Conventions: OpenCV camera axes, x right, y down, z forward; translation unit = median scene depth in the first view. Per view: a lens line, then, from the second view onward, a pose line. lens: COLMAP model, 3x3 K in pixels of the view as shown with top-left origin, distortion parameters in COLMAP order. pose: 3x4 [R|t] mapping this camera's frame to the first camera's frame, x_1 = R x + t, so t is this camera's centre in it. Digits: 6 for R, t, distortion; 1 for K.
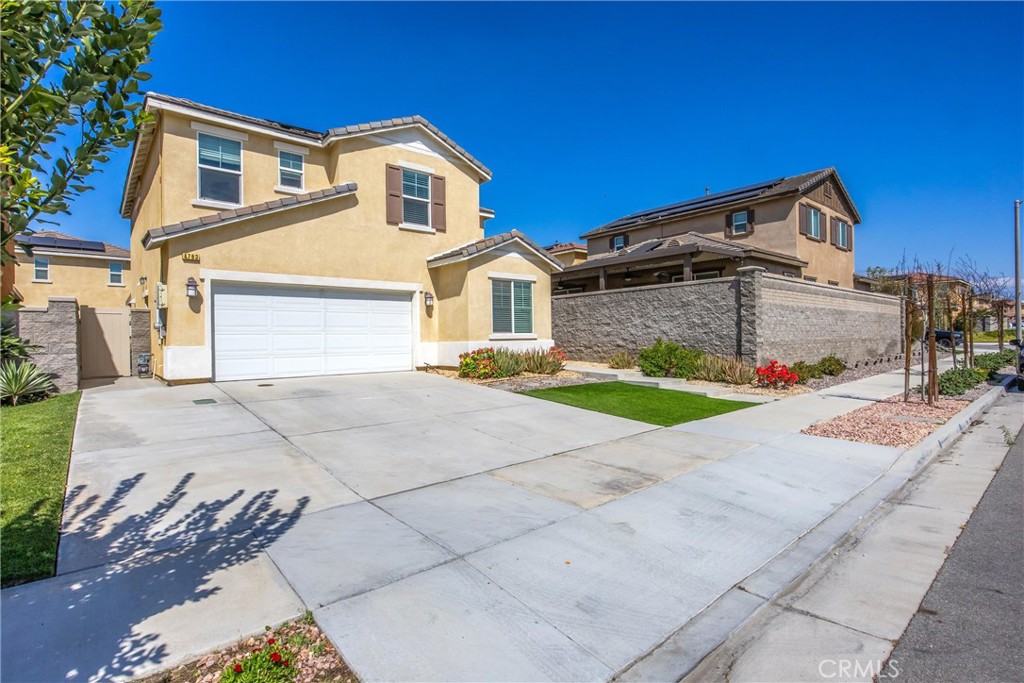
lens RADIAL K [[521.3, 0, 512.0], [0, 521.3, 341.5], [0, 0, 1]] dist [-0.015185, -0.000557]
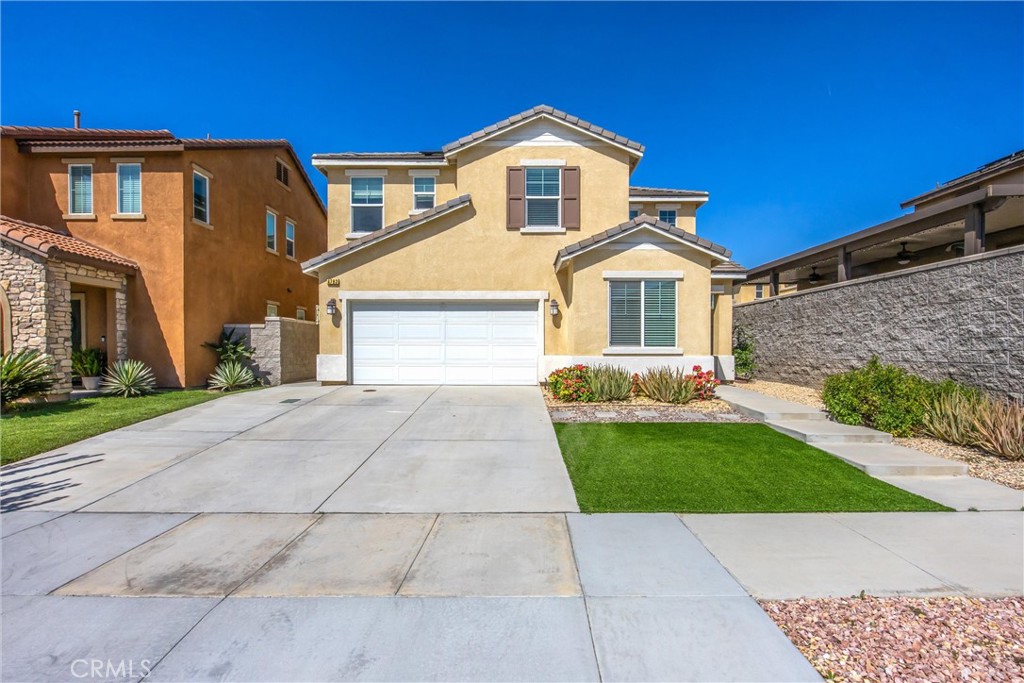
lens RADIAL K [[499.6, 0, 513.8], [0, 499.6, 358.4], [0, 0, 1]] dist [-0.013992, -0.000363]
pose [[0.732931, 0.031347, -0.679580, 0.392031], [-0.015692, 0.999451, 0.029179, -0.018134], [0.680122, -0.010722, 0.733021, 0.330877]]
